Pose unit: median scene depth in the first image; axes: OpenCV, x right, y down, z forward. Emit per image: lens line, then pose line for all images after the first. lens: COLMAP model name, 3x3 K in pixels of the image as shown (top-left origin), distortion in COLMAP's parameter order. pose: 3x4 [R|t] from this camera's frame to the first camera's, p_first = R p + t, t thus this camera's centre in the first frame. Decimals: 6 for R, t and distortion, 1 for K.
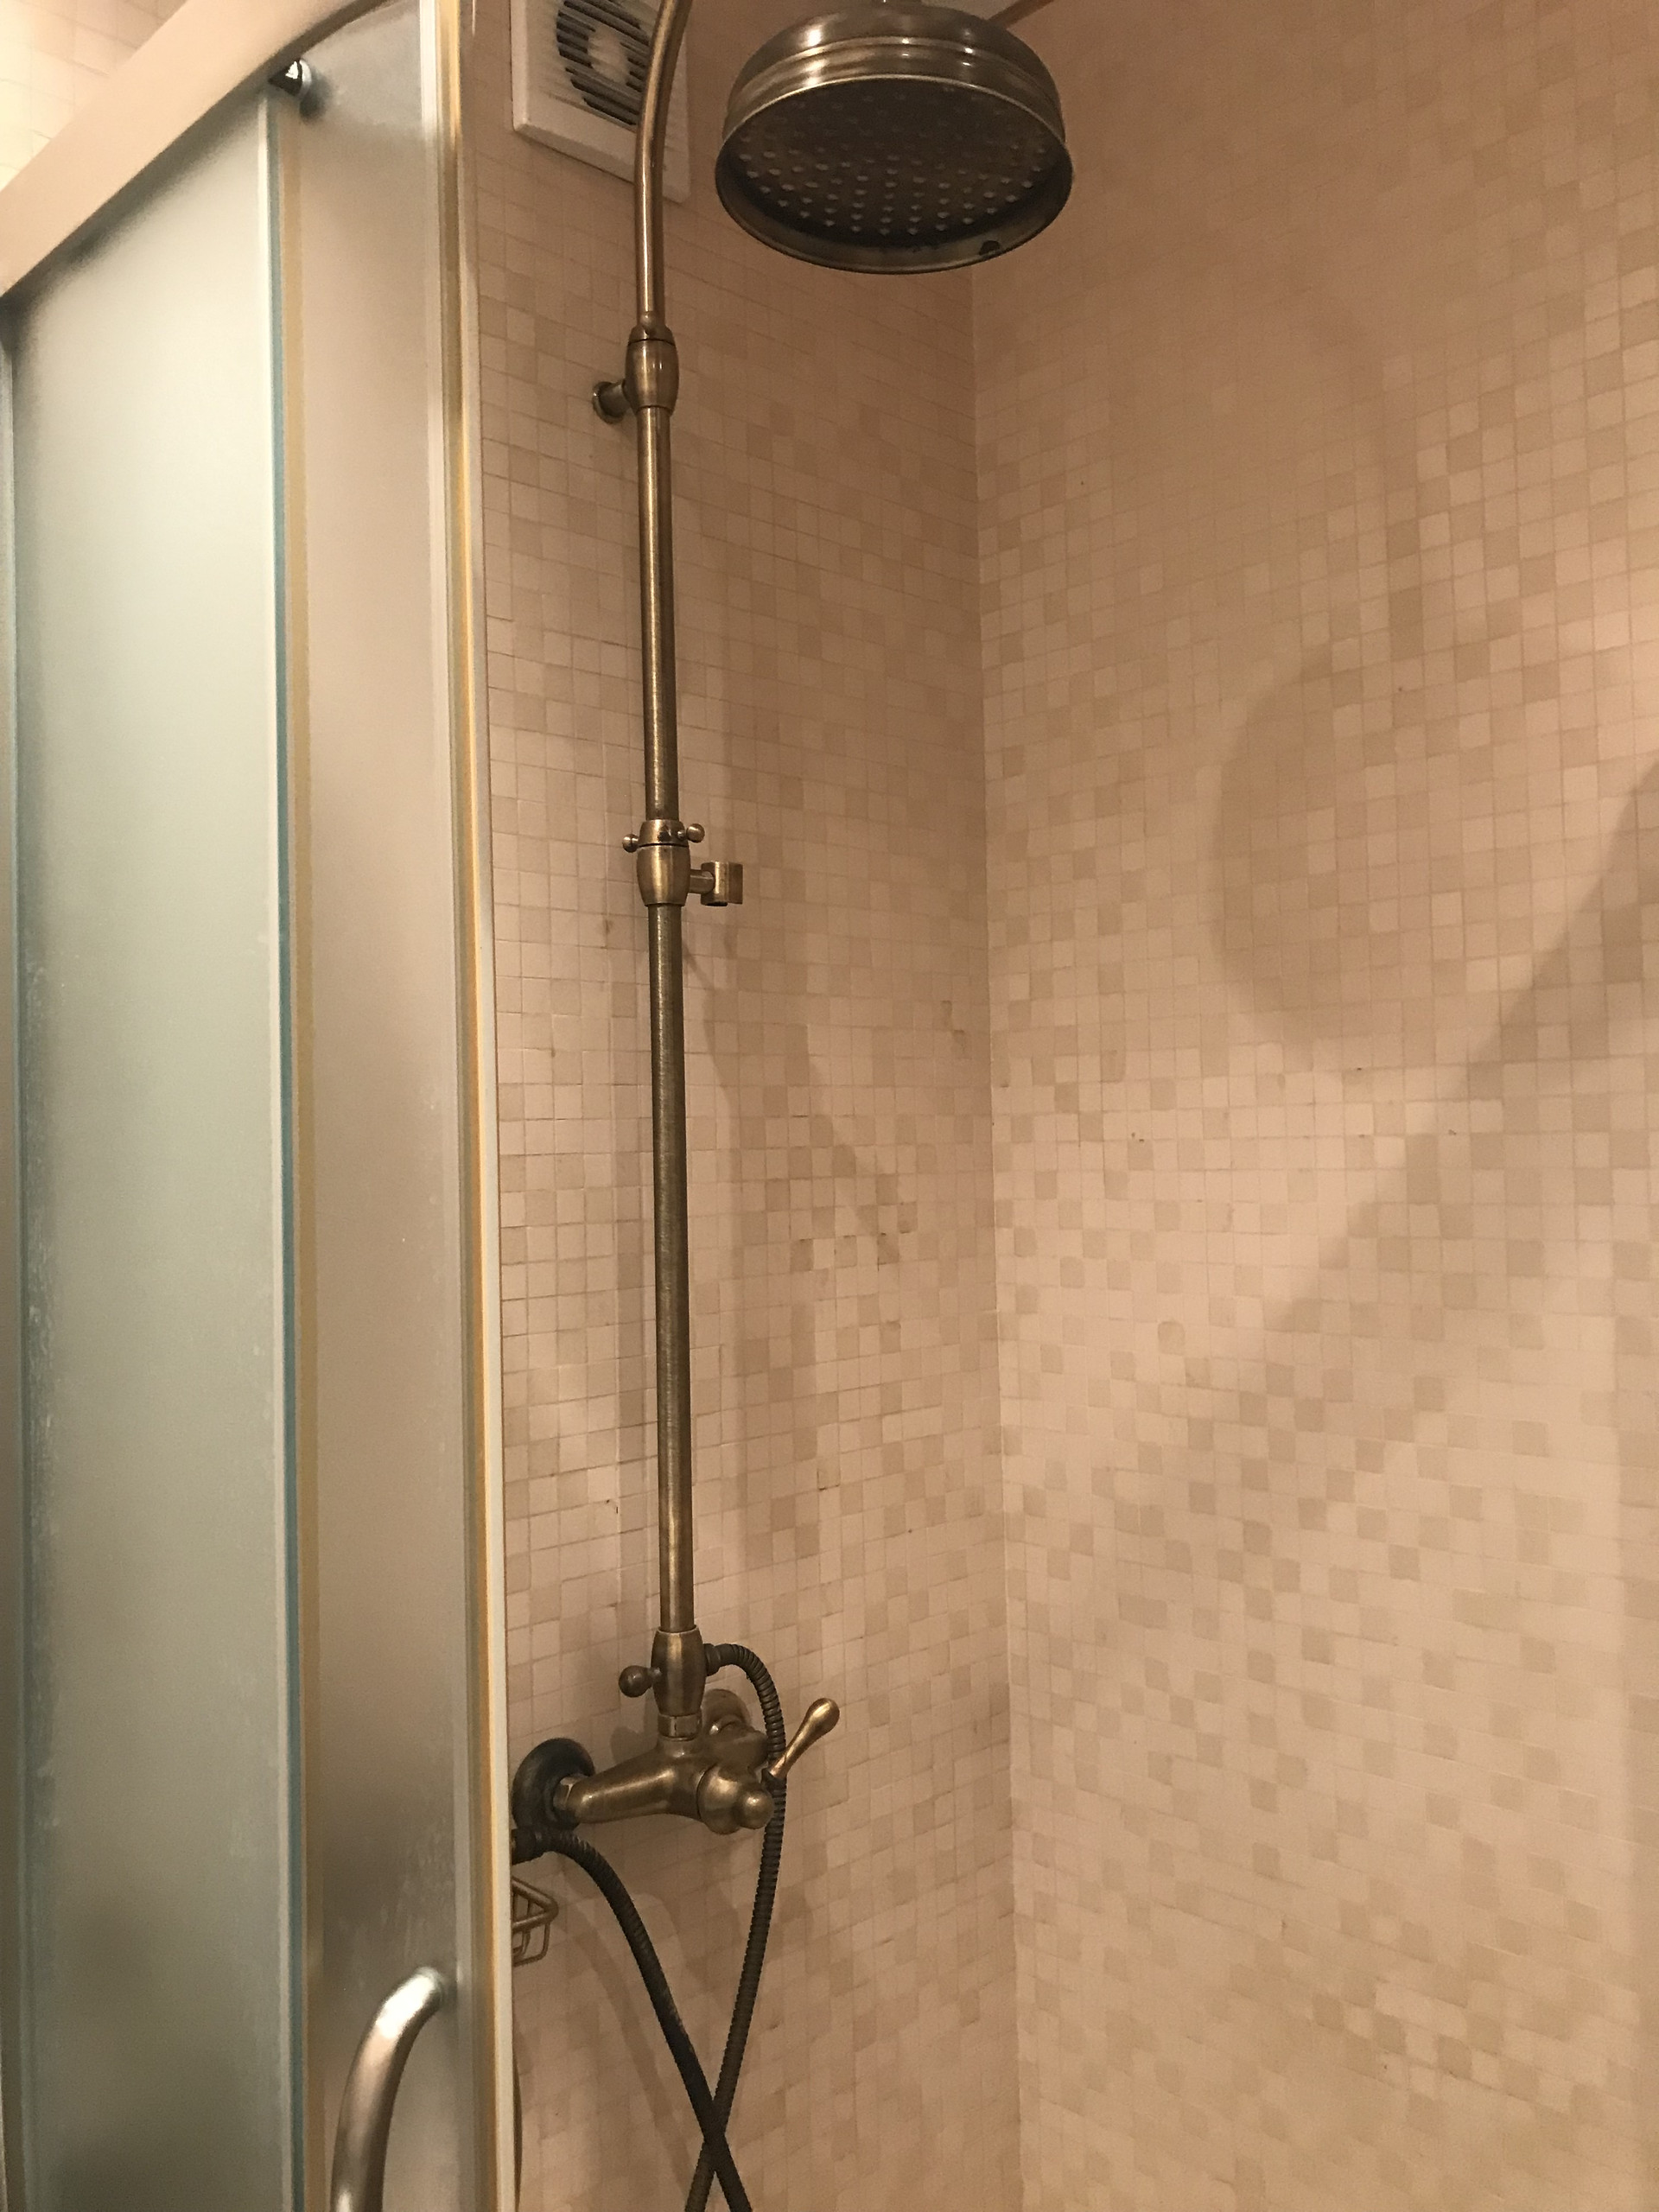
lens RADIAL K [[1829.8, 0, 840.0], [0, 1829.8, 1055.9], [0, 0, 1]] dist [0.068716, -0.187862]
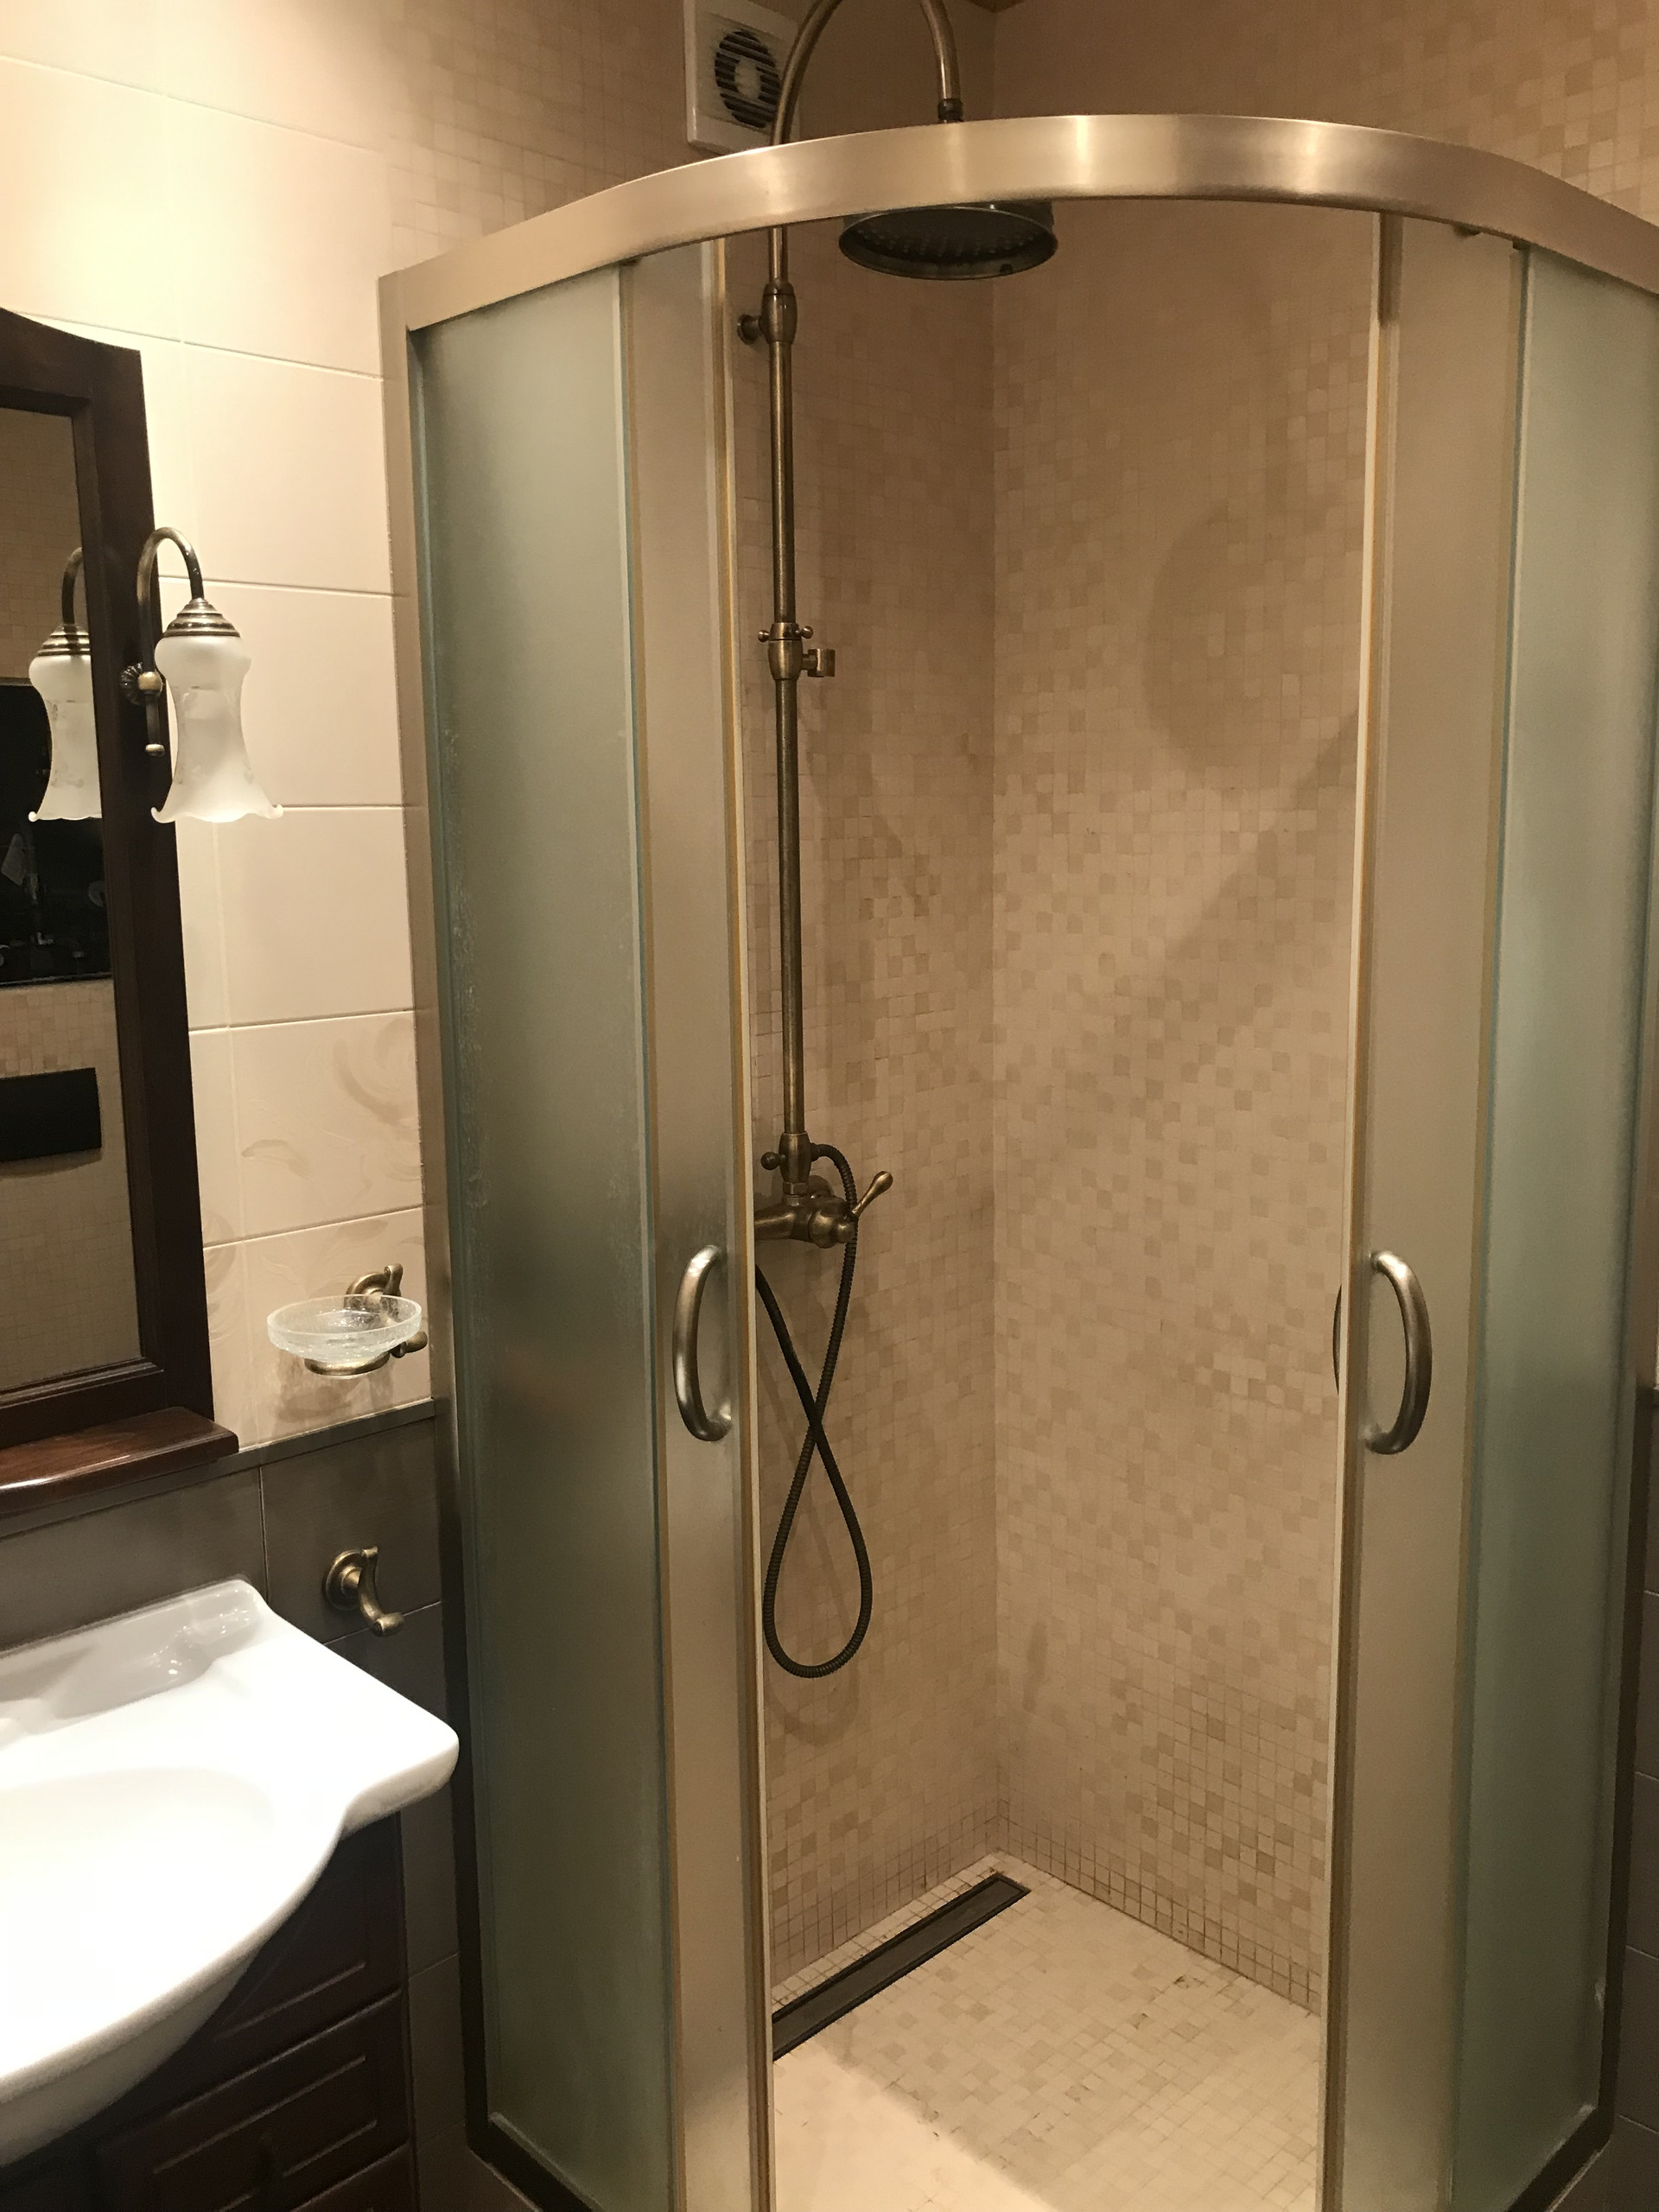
lens RADIAL K [[1817.9, 0, 829.5], [0, 1817.9, 1106.0], [0, 0, 1]] dist [0.109714, -0.309551]
pose [[0.999972, 0.007219, -0.001944, -0.049095], [-0.006671, 0.978958, 0.203953, -0.040891], [0.003376, -0.203934, 0.978979, -0.539368]]
